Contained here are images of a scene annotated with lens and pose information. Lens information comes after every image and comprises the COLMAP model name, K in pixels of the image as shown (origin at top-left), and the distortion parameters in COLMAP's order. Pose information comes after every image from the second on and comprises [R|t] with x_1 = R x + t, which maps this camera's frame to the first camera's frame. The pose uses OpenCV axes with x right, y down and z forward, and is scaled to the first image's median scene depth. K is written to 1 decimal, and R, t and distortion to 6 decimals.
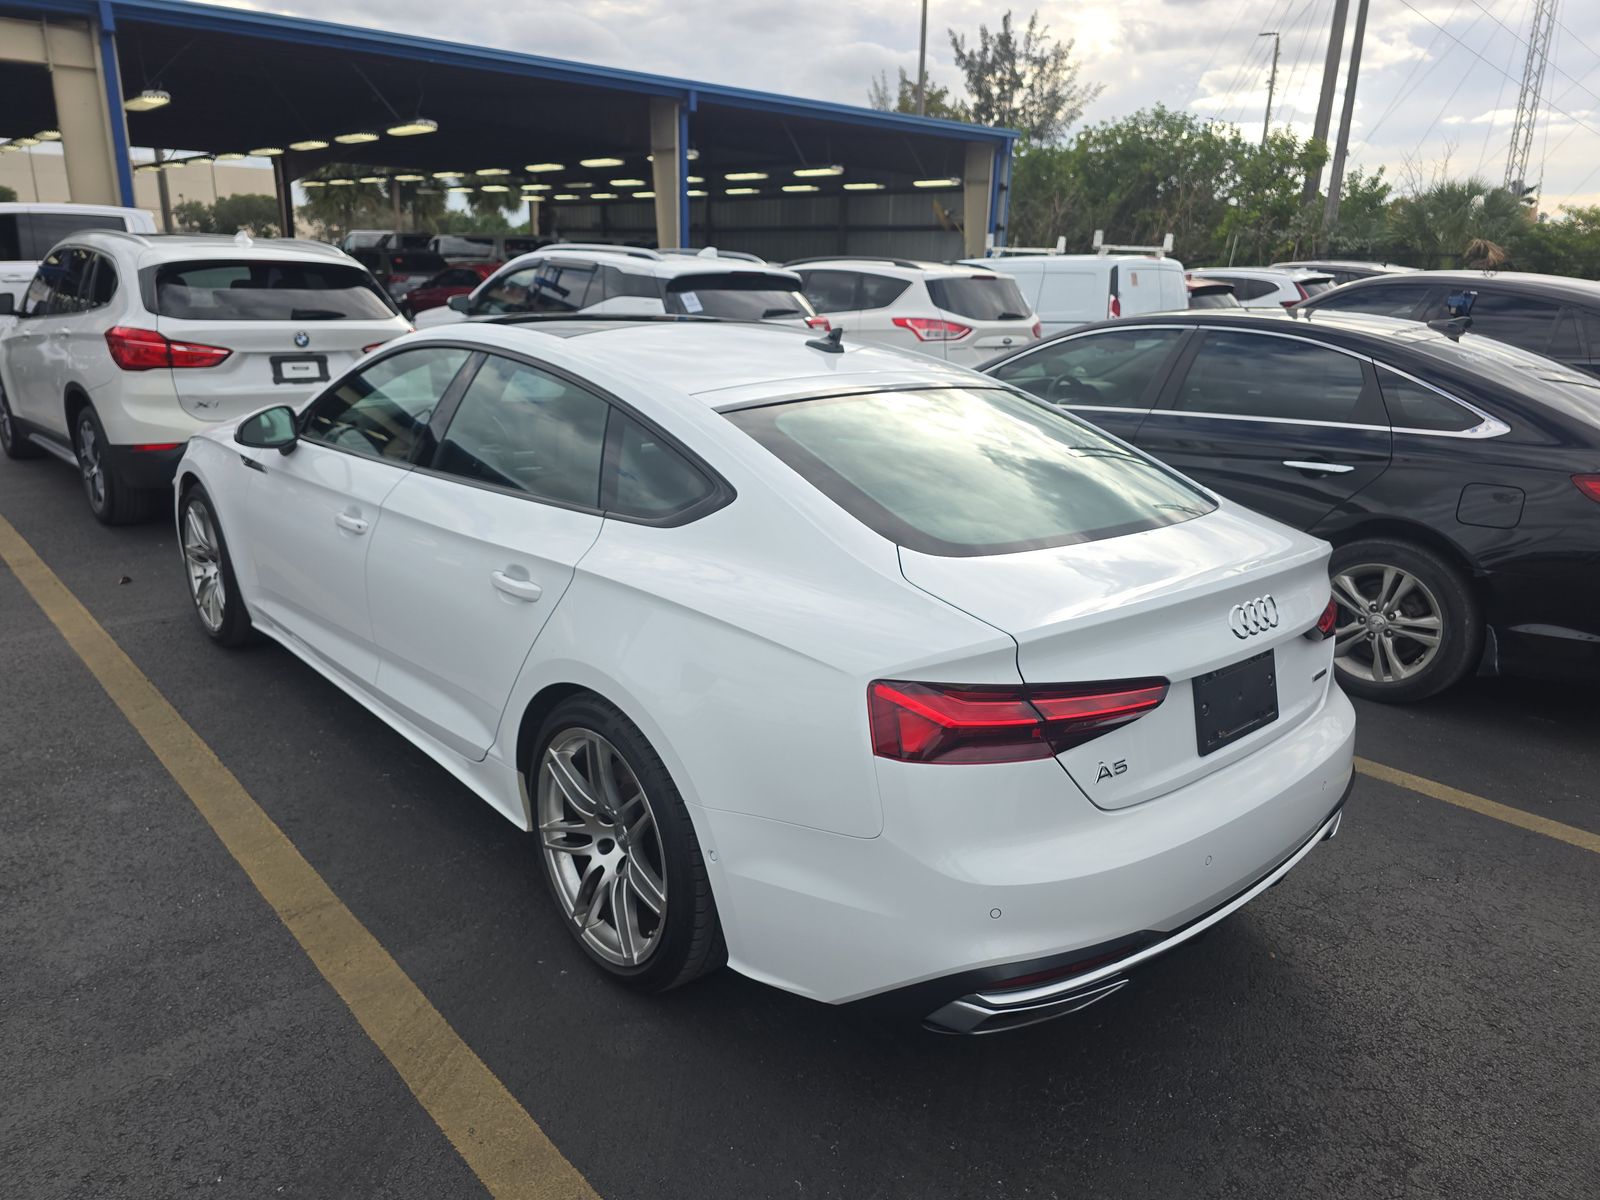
lens RADIAL K [[1142.9, 0, 800.0], [0, 1142.9, 600.0], [0, 0, 1]] dist [0.069529, -0.081325]
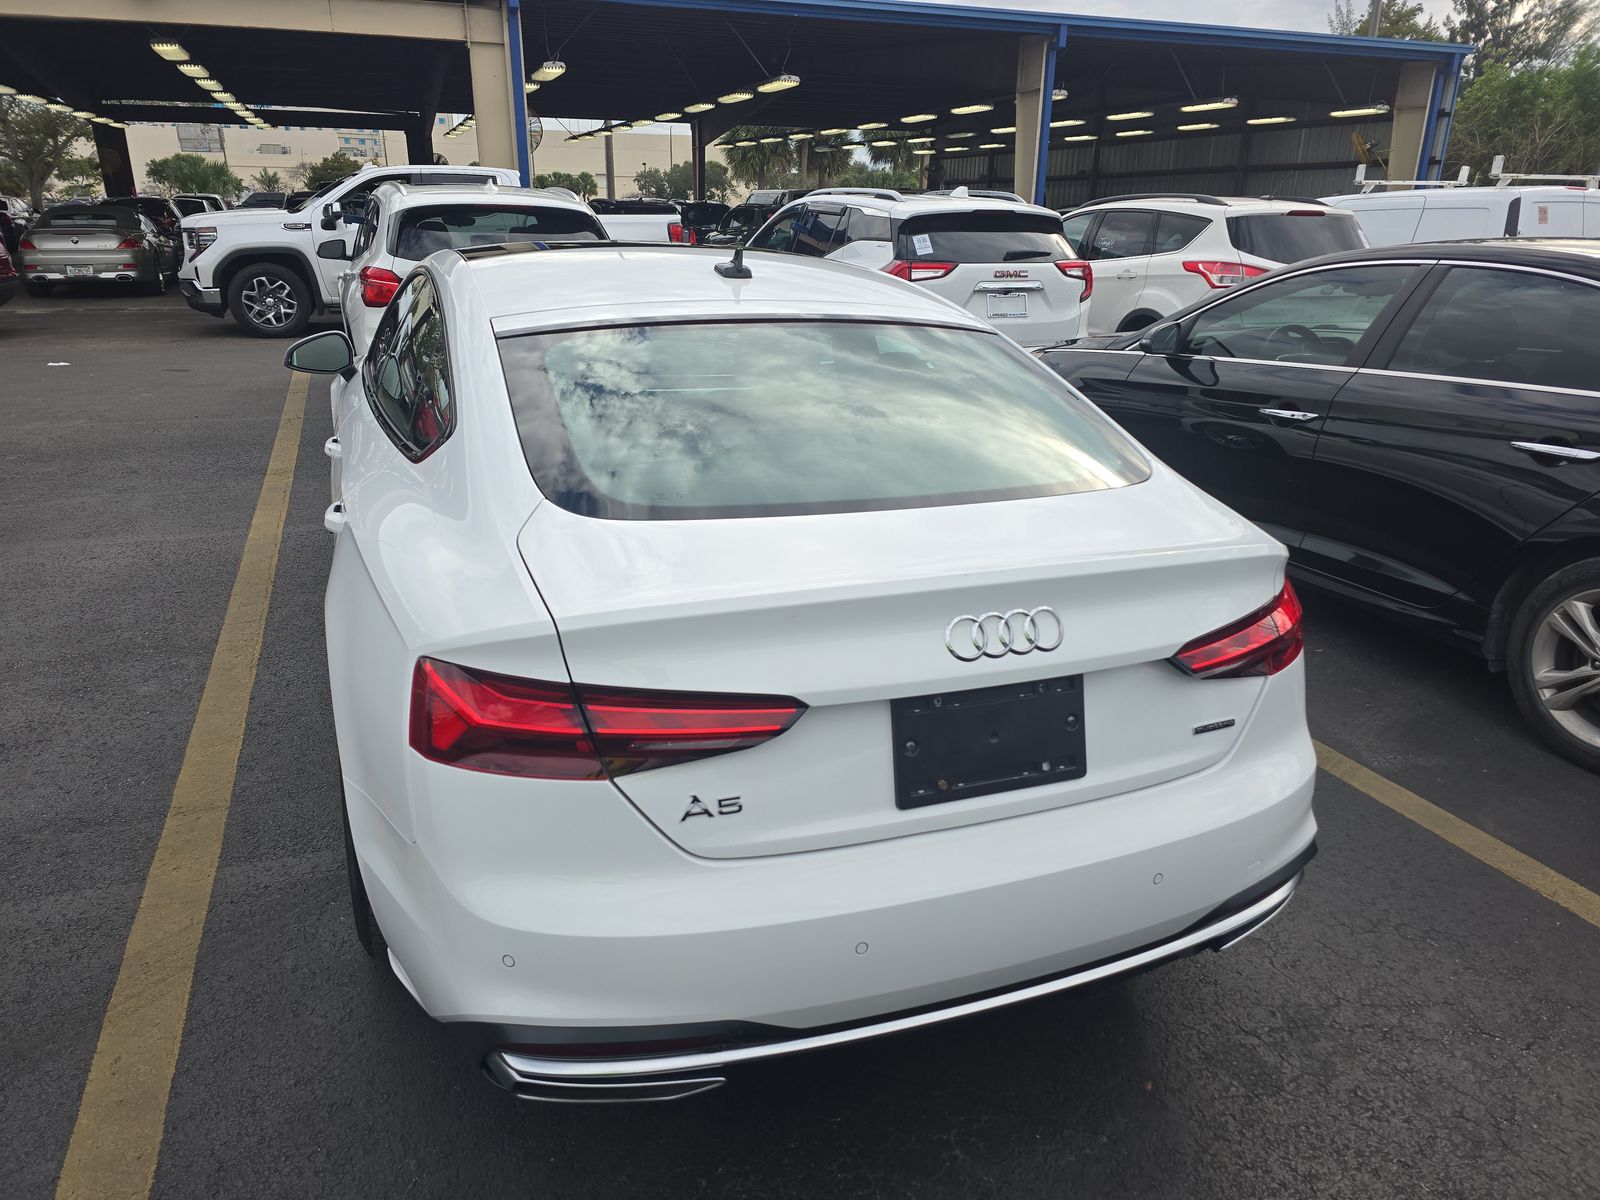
lens RADIAL K [[1120.2, 0, 800.0], [0, 1120.2, 600.0], [0, 0, 1]] dist [0.058768, -0.054117]
pose [[0.929728, 0.103761, -0.353327, 0.141224], [-0.089865, 0.994403, 0.055558, -0.009263], [0.357114, -0.019903, 0.933849, 0.078729]]
